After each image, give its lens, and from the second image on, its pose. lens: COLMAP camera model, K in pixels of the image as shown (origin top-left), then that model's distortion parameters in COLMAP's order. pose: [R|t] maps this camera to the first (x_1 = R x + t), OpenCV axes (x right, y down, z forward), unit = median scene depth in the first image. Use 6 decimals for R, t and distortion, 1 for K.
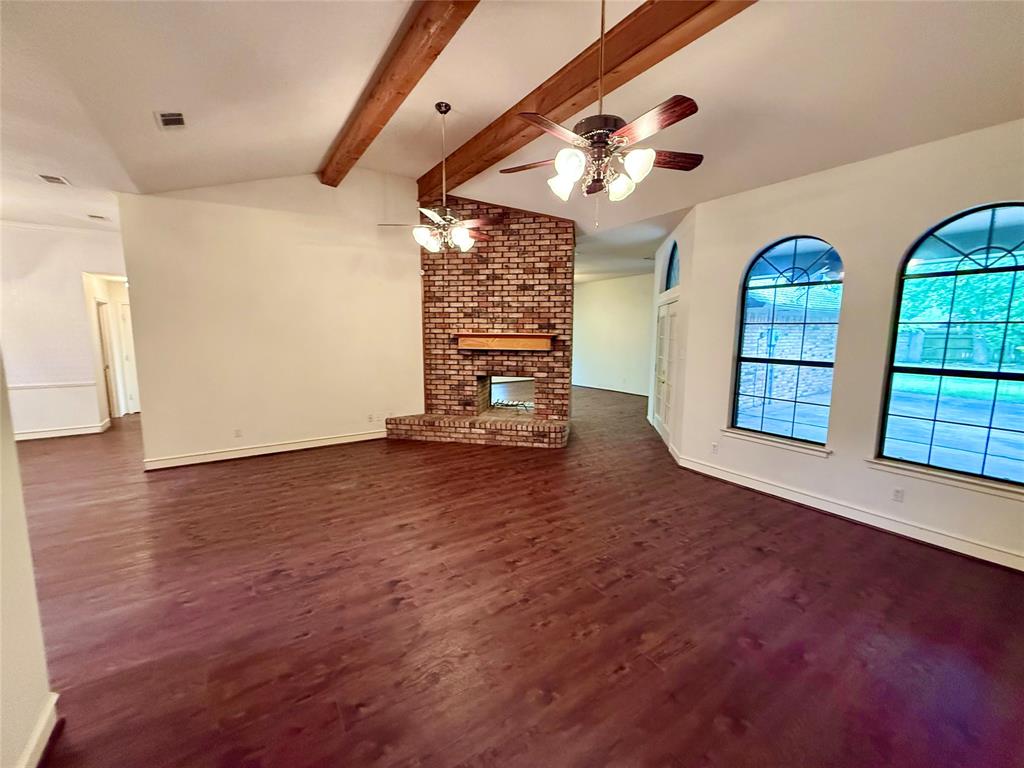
lens RADIAL K [[405.7, 0, 508.4], [0, 405.7, 382.0], [0, 0, 1]] dist [0.003065, 0.000157]
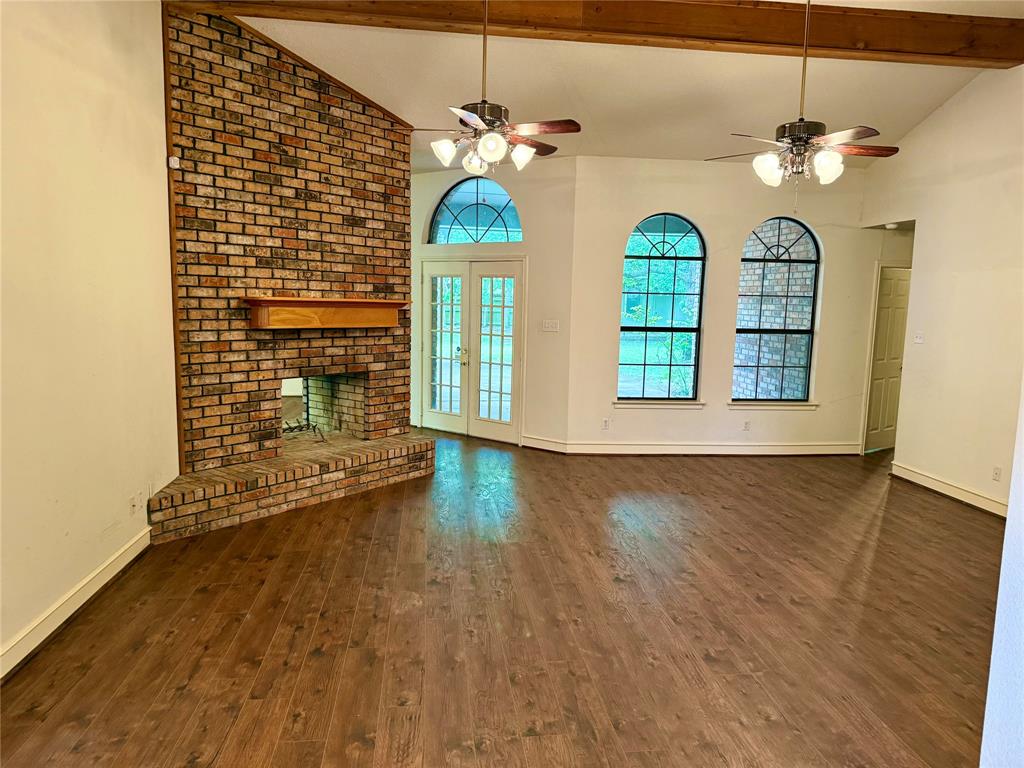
lens RADIAL K [[711.6, 0, 512.1], [0, 711.6, 388.1], [0, 0, 1]] dist [0.048398, -0.057433]
pose [[0.457548, -0.109639, 0.882400, -0.780626], [0.088169, 0.993073, 0.077673, -0.050827], [-0.884803, 0.042261, 0.464045, 0.316319]]
